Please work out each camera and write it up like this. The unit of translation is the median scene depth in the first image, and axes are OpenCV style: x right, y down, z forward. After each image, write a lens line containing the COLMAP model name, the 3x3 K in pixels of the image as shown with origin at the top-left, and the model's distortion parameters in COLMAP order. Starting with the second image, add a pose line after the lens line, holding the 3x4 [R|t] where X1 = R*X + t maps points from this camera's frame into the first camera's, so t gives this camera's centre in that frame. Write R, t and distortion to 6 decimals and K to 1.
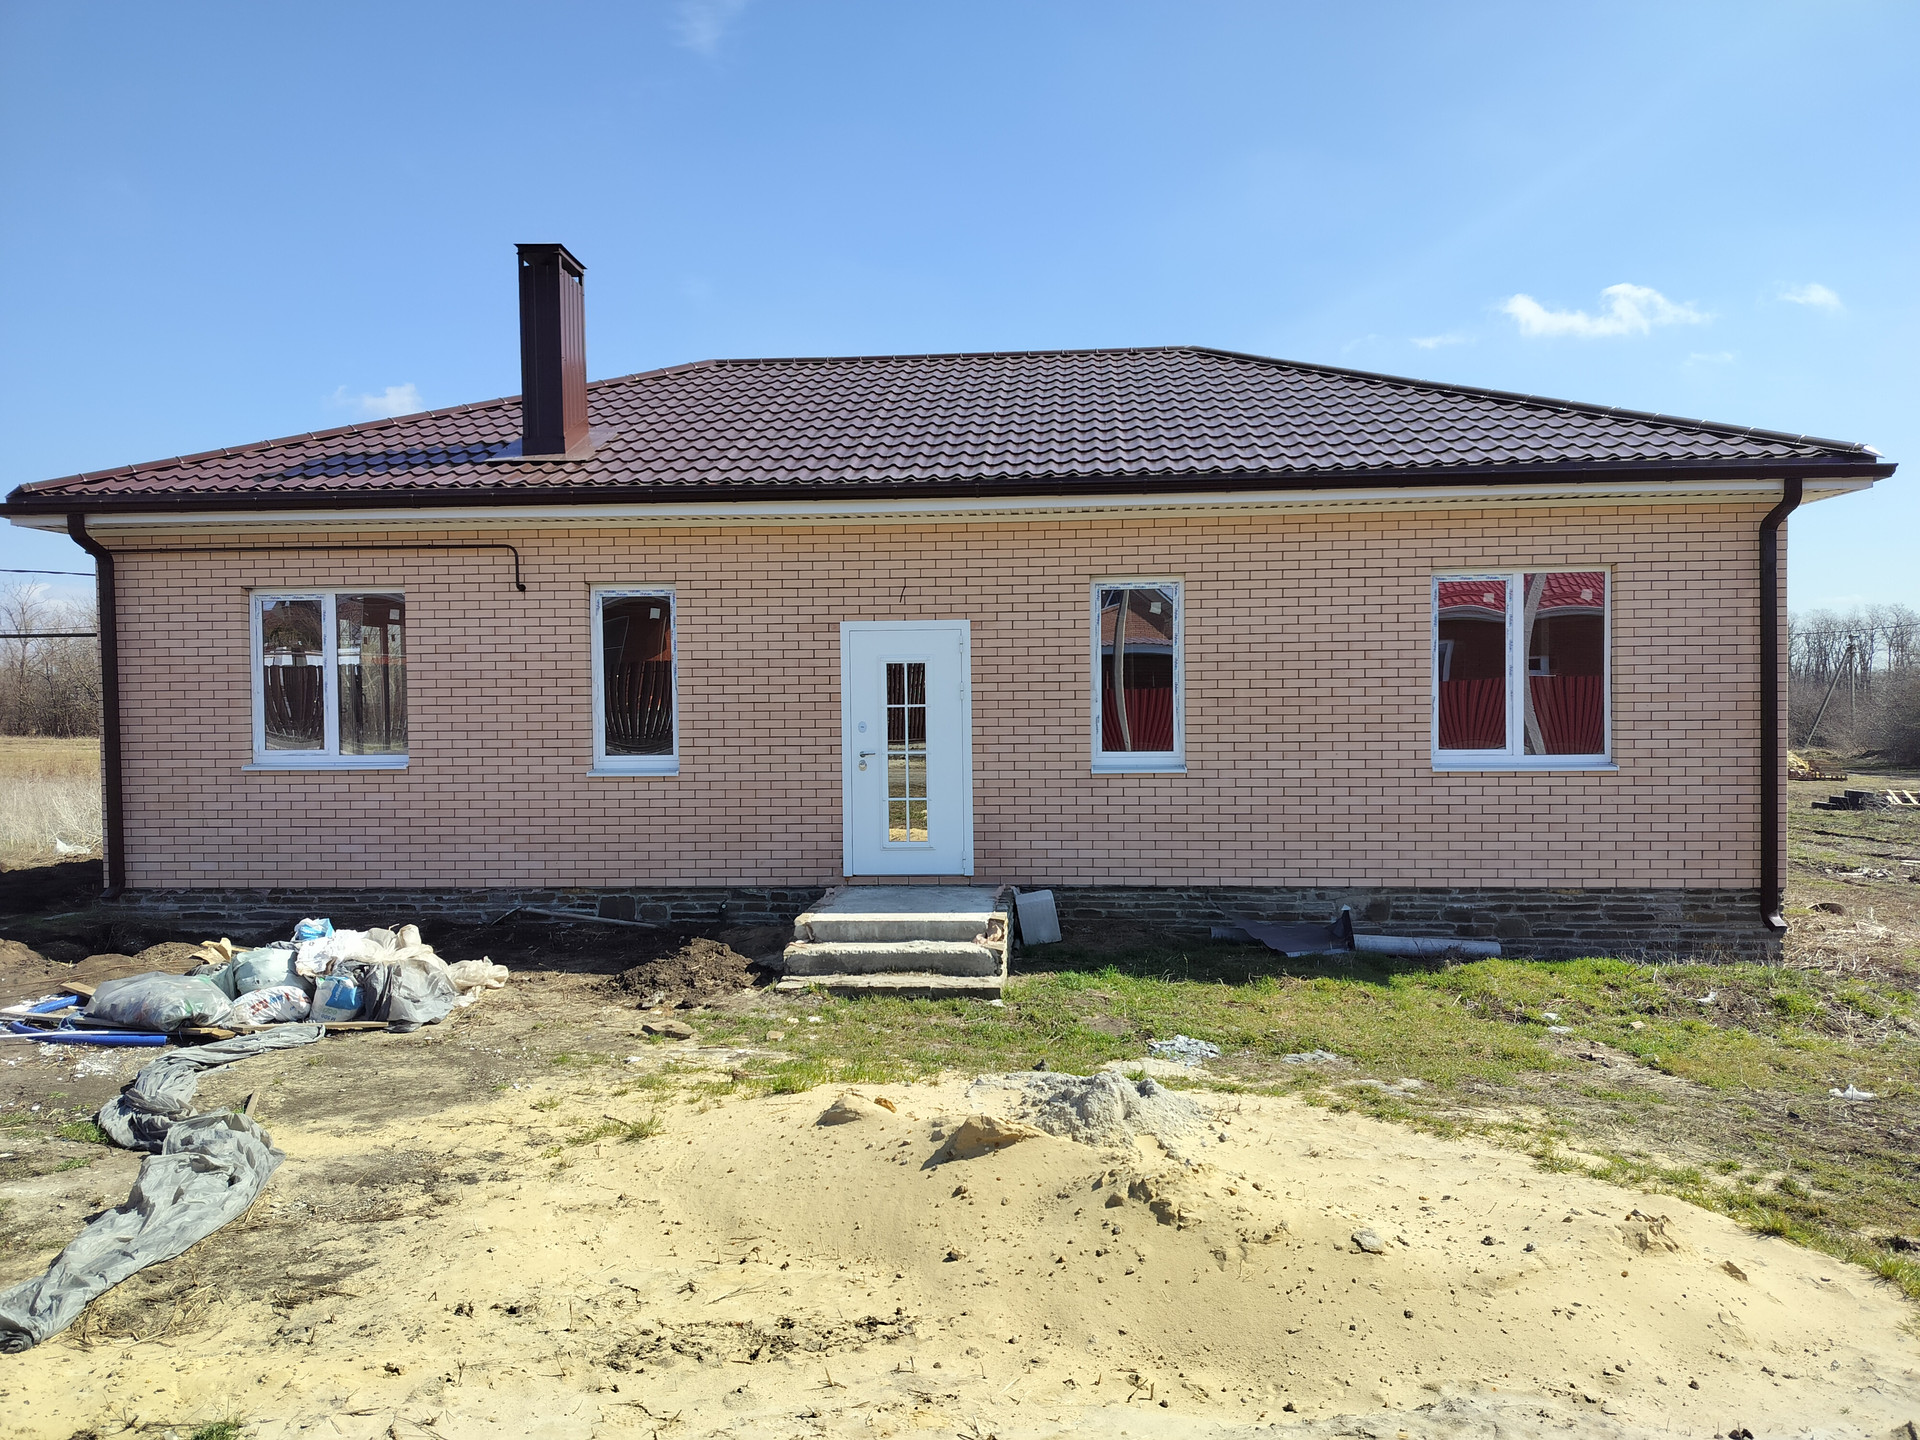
lens RADIAL K [[1338.3, 0, 960.0], [0, 1338.3, 720.0], [0, 0, 1]] dist [0.092561, -0.123024]
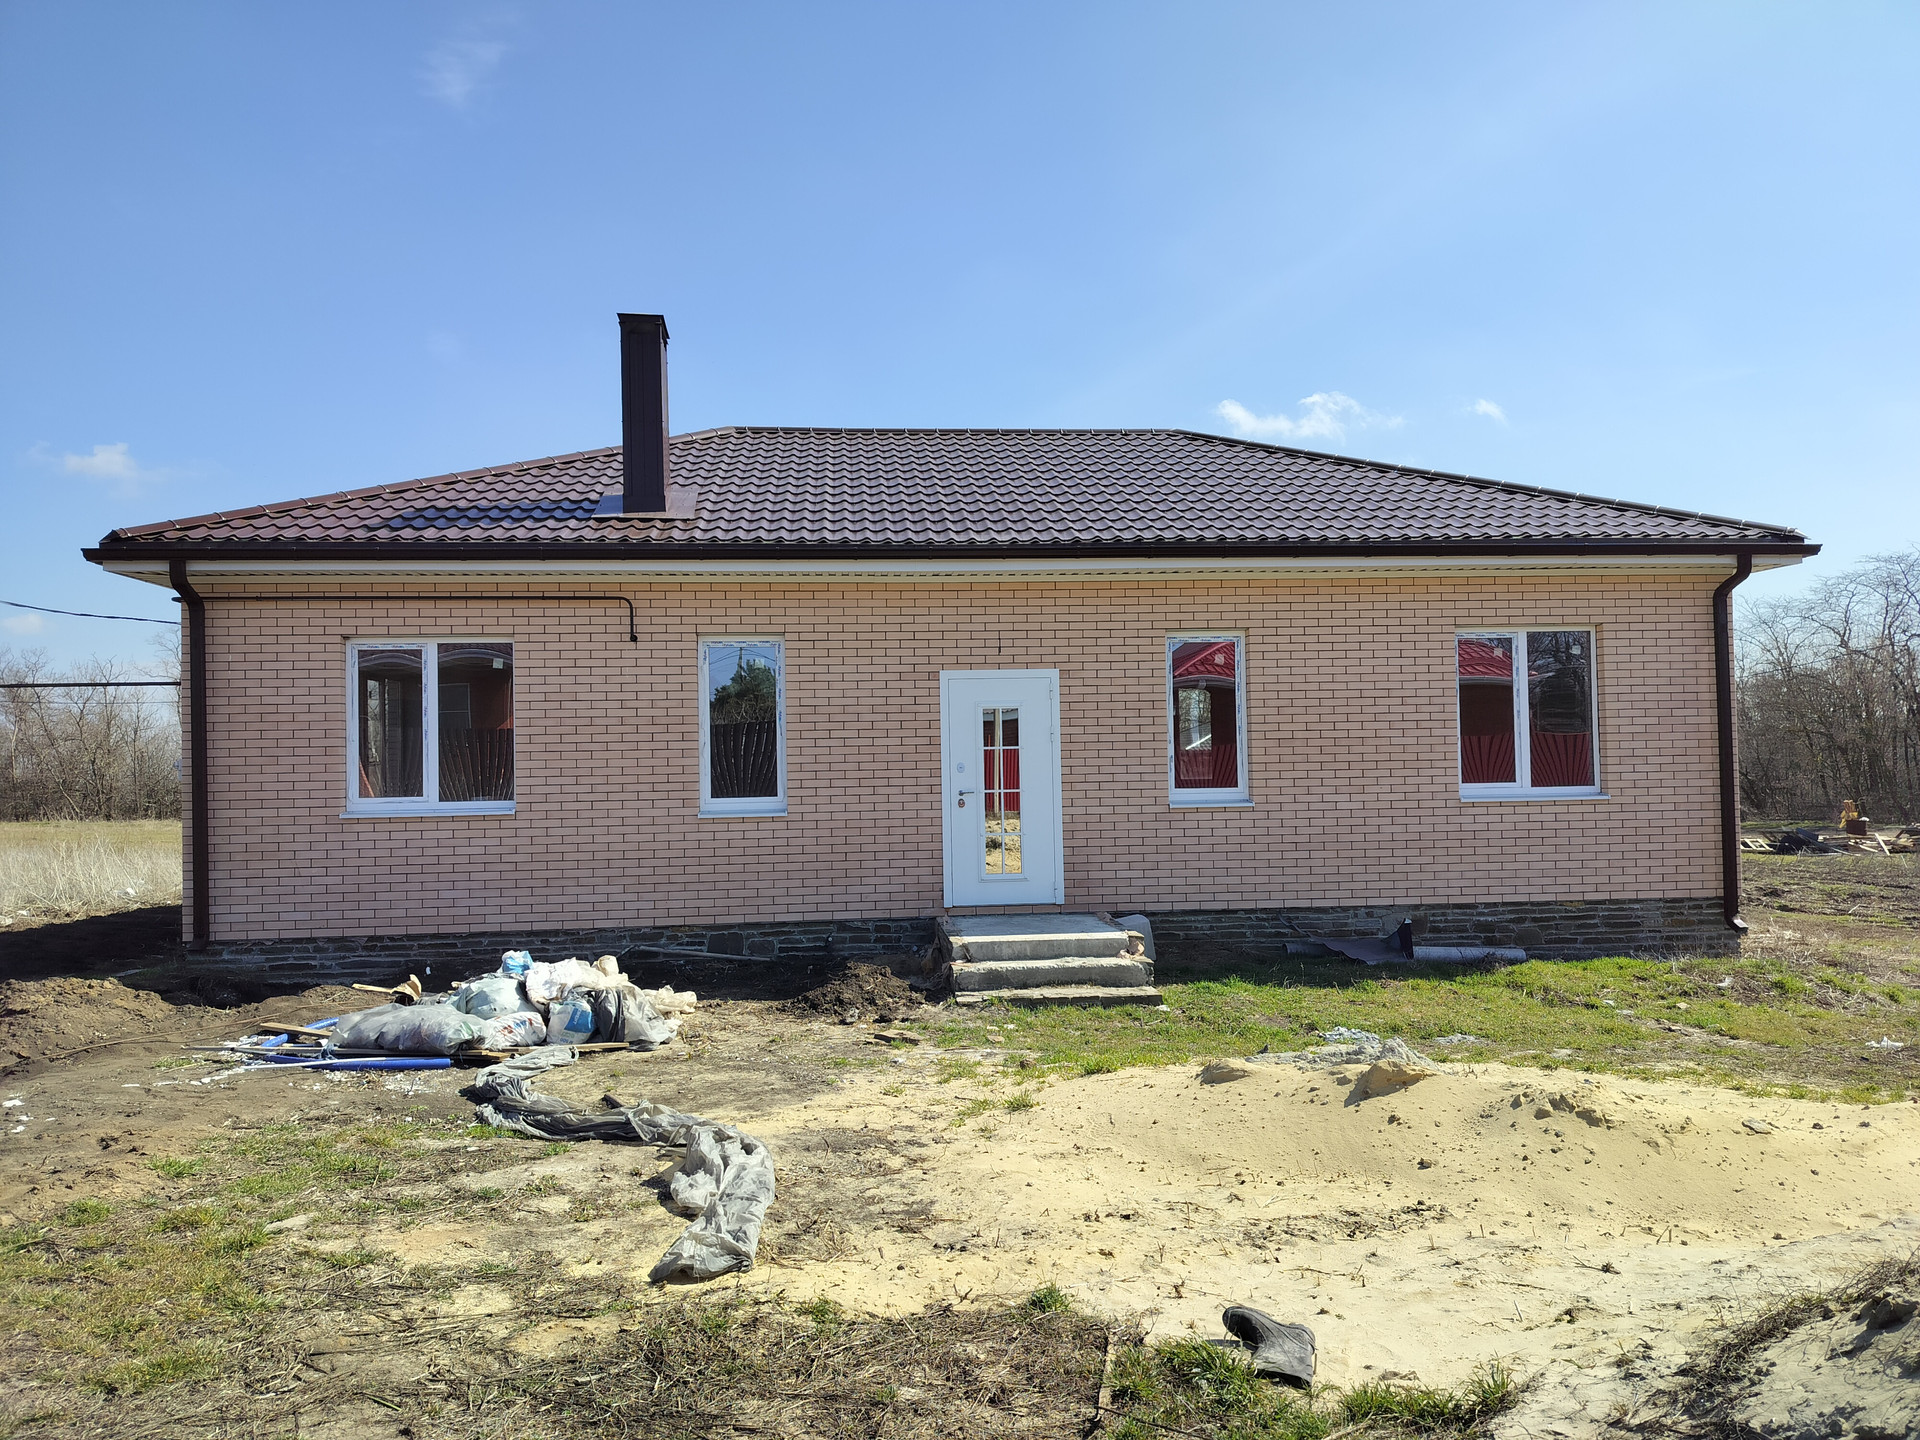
lens RADIAL K [[1338.3, 0, 960.0], [0, 1338.3, 720.0], [0, 0, 1]] dist [0.092561, -0.123024]
pose [[0.985872, -0.002331, 0.167483, -0.261067], [0.011012, 0.998642, -0.050924, 0.022156], [-0.167136, 0.052049, 0.984559, -0.065968]]
